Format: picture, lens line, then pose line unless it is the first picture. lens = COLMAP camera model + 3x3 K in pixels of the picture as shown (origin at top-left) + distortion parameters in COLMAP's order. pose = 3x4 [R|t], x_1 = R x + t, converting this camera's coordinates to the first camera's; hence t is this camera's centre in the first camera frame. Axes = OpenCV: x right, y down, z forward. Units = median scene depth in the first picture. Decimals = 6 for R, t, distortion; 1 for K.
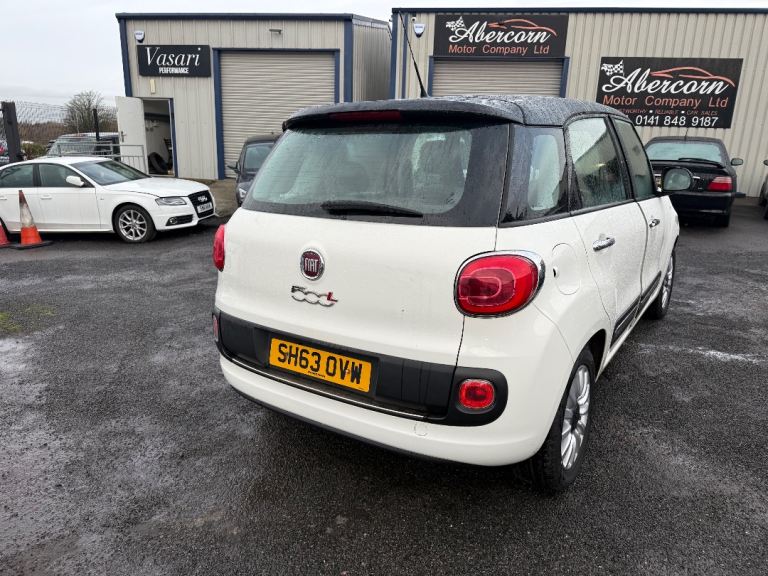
lens RADIAL K [[550.1, 0, 386.1], [0, 550.1, 285.4], [0, 0, 1]] dist [0.007885, -0.009560]
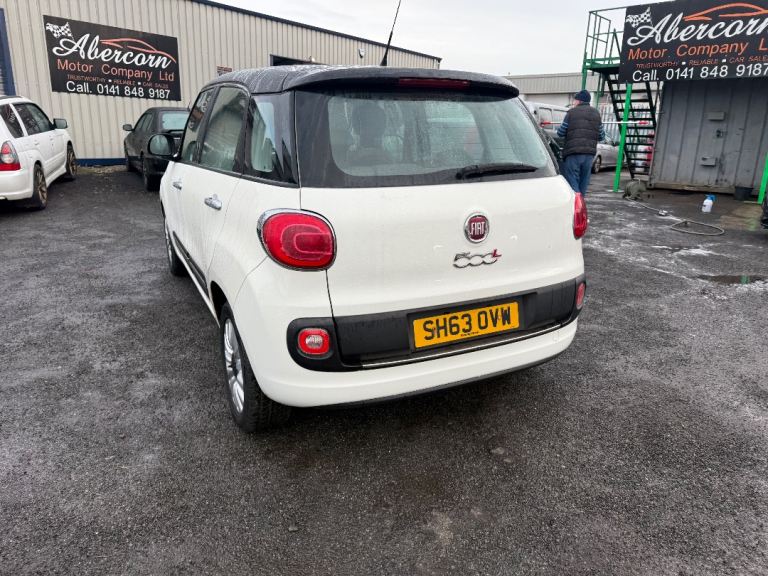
lens RADIAL K [[545.4, 0, 378.2], [0, 545.4, 282.7], [0, 0, 1]] dist [0.024716, -0.026771]
pose [[0.495447, -0.241588, 0.834366, -0.194588], [0.203275, 0.966120, 0.159032, -0.024509], [-0.844519, 0.090813, 0.527770, 0.109280]]
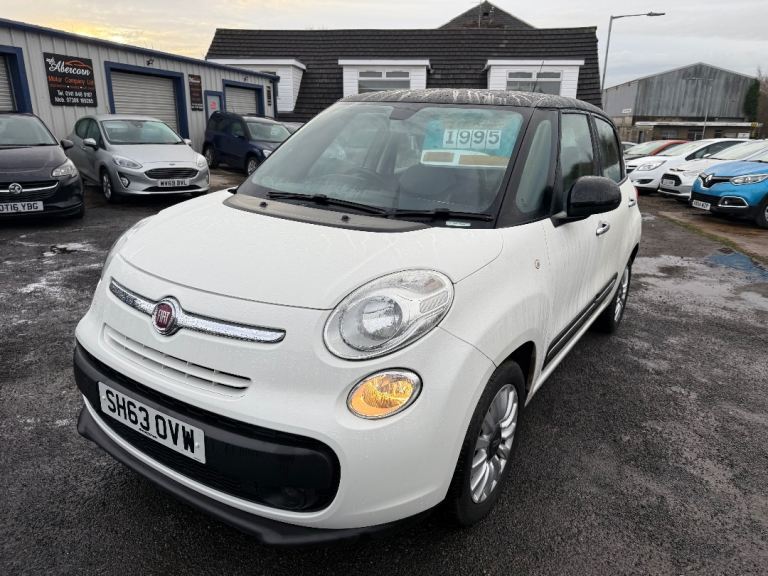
lens RADIAL K [[545.4, 0, 387.3], [0, 545.4, 285.7], [0, 0, 1]] dist [0.024716, -0.026771]
pose [[-0.998386, -0.030789, -0.047728, 0.114772], [-0.051078, 0.854218, 0.517400, -0.149488], [0.024840, 0.519002, -0.854412, 0.566607]]
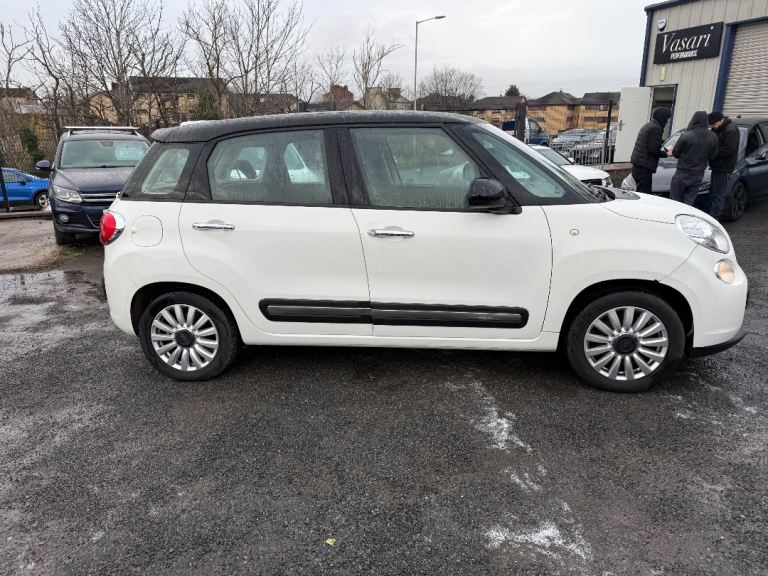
lens RADIAL K [[545.4, 0, 382.7], [0, 545.4, 284.1], [0, 0, 1]] dist [0.024716, -0.026771]
pose [[0.441079, 0.228057, -0.868009, 0.354361], [-0.203267, 0.967427, 0.150888, -0.045315], [0.874146, 0.109884, 0.473069, 0.147530]]
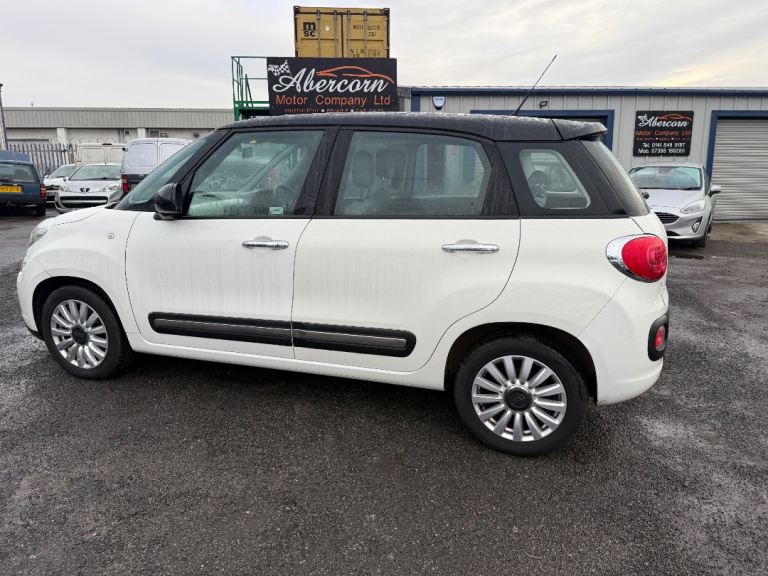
lens RADIAL K [[545.4, 0, 387.6], [0, 545.4, 291.8], [0, 0, 1]] dist [0.024716, -0.026771]
pose [[-0.298904, -0.225584, 0.927237, -0.231530], [0.235066, 0.924313, 0.300649, -0.089244], [-0.924879, 0.307827, -0.223254, 0.356432]]
